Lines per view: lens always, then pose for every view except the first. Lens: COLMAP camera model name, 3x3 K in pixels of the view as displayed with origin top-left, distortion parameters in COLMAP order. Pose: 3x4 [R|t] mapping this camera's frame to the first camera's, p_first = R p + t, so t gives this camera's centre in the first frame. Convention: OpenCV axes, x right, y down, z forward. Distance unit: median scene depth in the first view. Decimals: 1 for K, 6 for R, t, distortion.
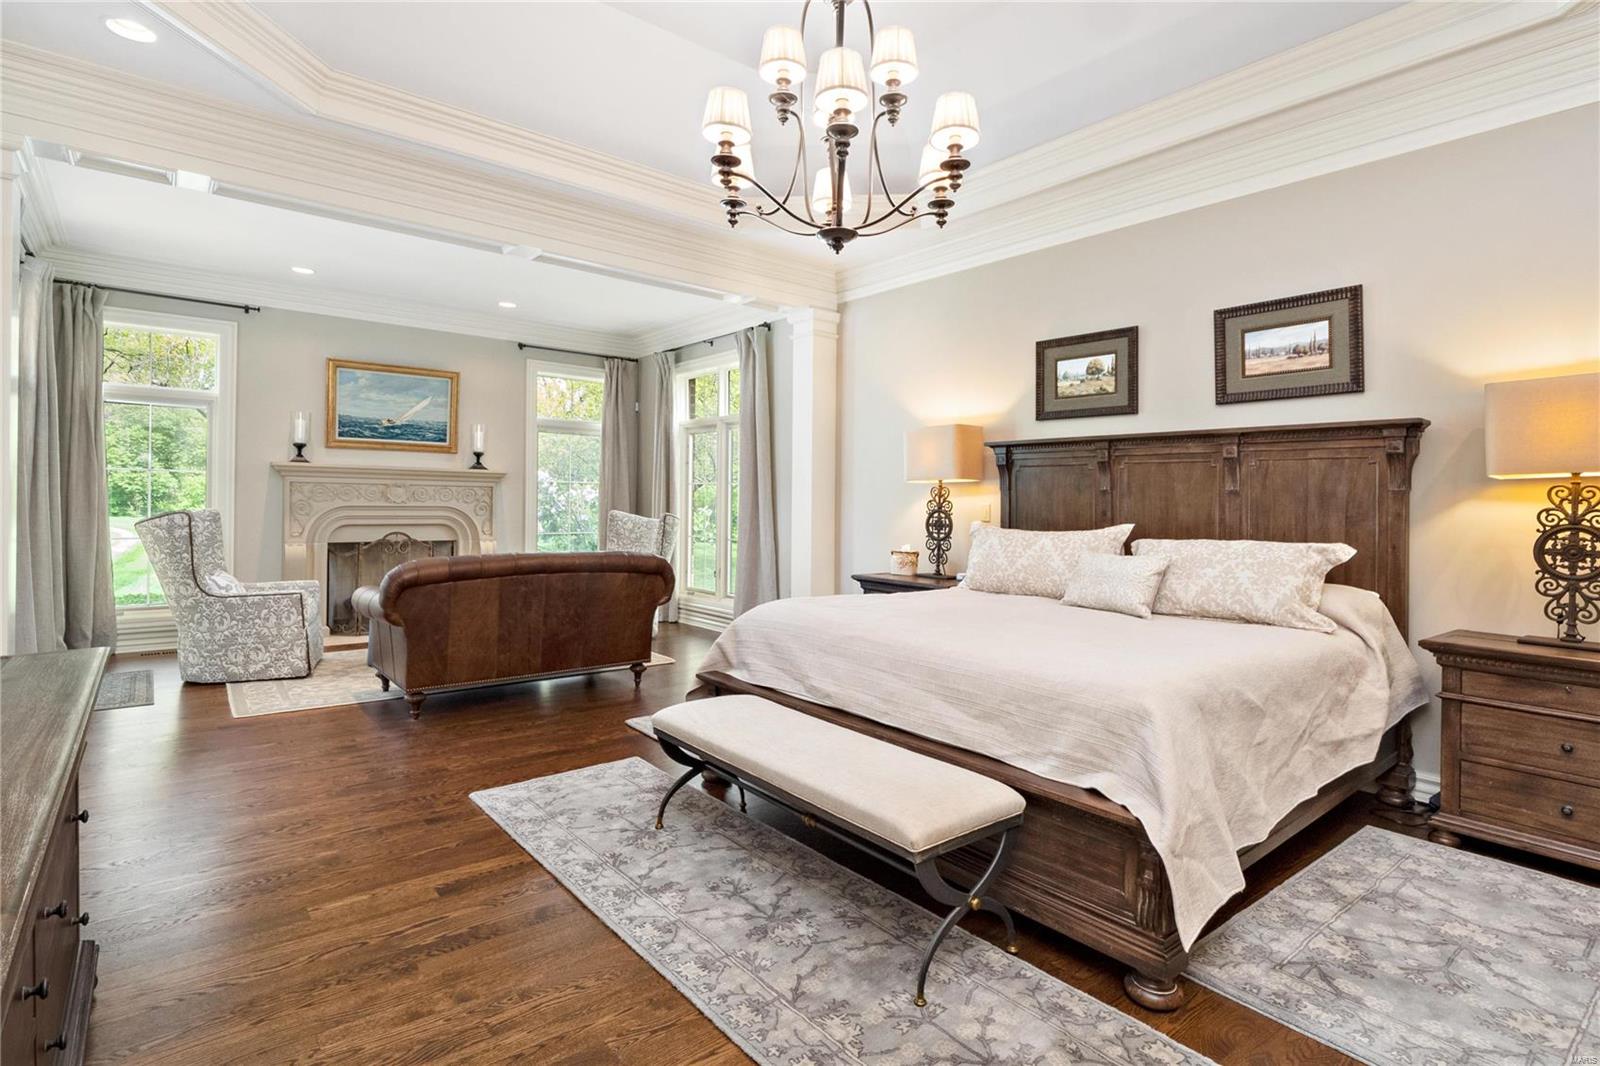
lens RADIAL K [[792.8, 0, 841.3], [0, 792.8, 508.2], [0, 0, 1]] dist [-0.021096, 0.000831]
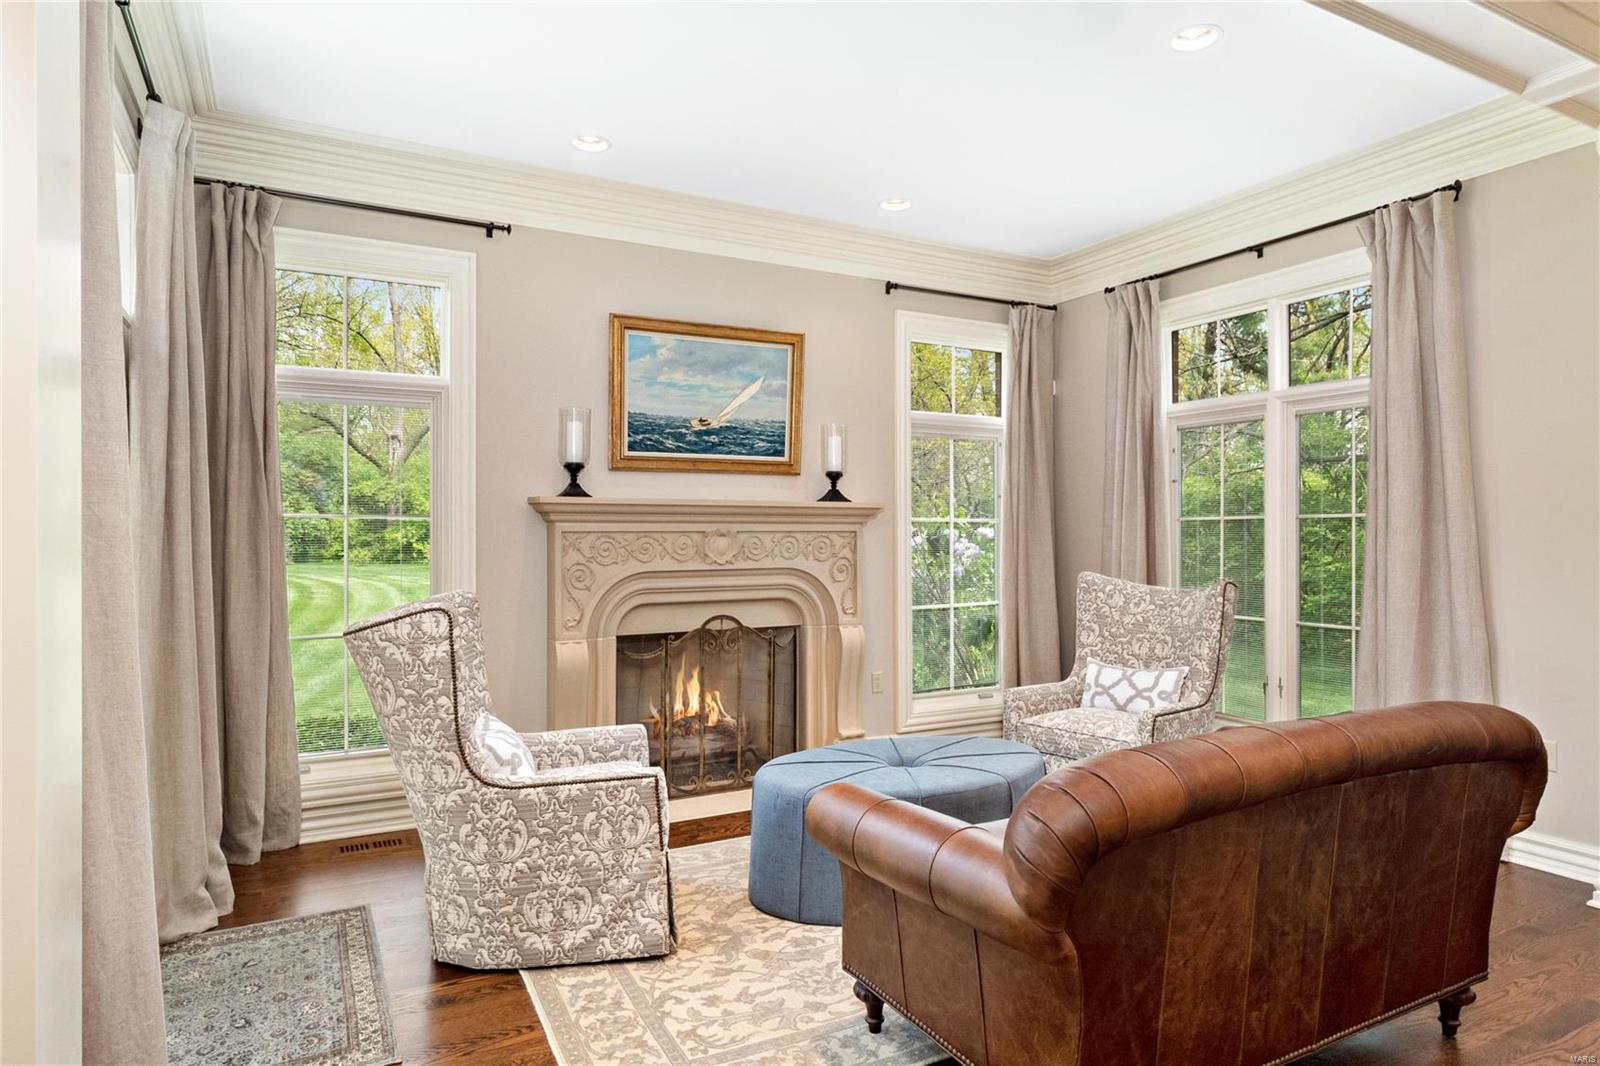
lens RADIAL K [[927.8, 0, 797.7], [0, 927.8, 534.5], [0, 0, 1]] dist [-0.004796, -0.003806]
pose [[0.974248, -0.015944, -0.224913, -0.383096], [0.014802, 0.999868, -0.006762, -0.024287], [0.224991, 0.003259, 0.974355, 0.383500]]
